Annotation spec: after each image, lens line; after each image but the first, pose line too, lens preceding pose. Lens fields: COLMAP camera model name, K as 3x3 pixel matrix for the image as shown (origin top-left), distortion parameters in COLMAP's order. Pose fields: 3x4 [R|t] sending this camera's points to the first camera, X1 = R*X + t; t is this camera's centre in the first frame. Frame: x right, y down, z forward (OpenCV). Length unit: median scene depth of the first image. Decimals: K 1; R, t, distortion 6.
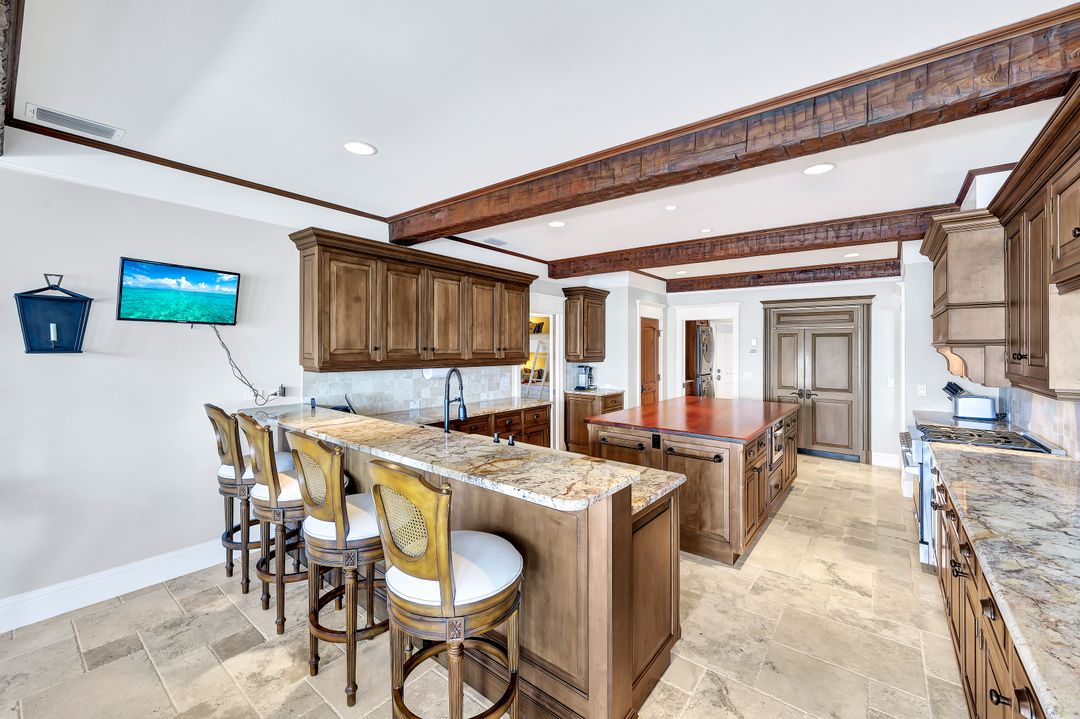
lens RADIAL K [[435.2, 0, 534.1], [0, 435.2, 343.1], [0, 0, 1]] dist [-0.000041, -0.000035]
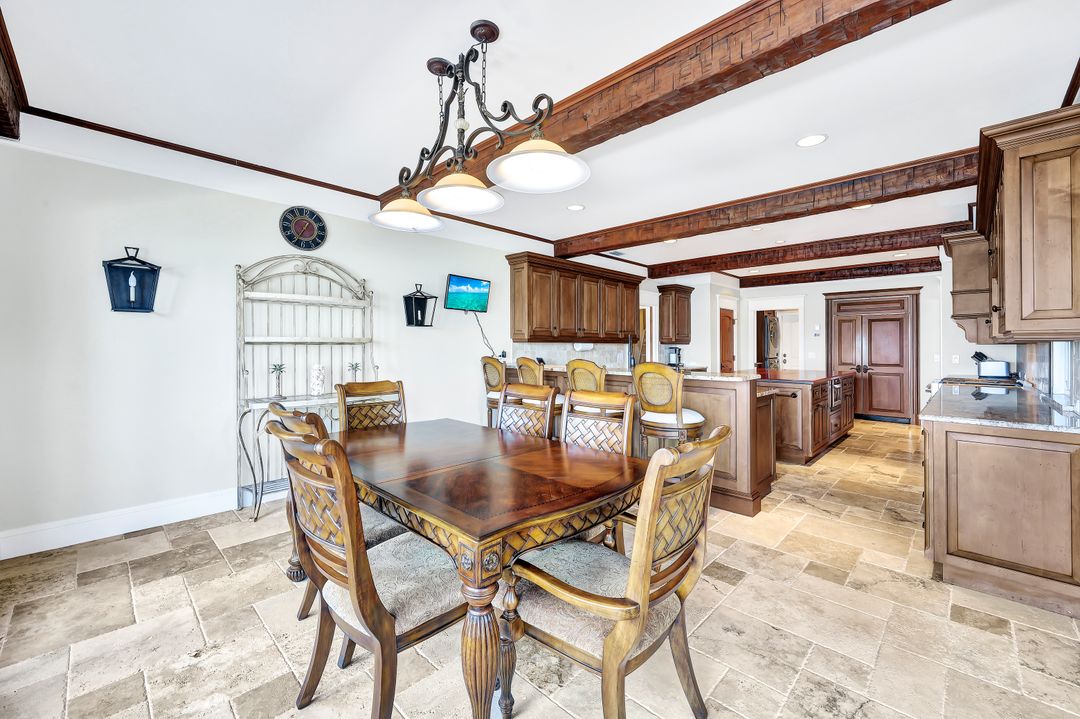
lens RADIAL K [[435.2, 0, 534.1], [0, 435.2, 343.1], [0, 0, 1]] dist [-0.000041, -0.000035]
pose [[0.994256, -0.006381, -0.106839, -0.216461], [0.006654, 0.999975, 0.002208, 0.048712], [0.106822, -0.002906, 0.994274, -0.417720]]
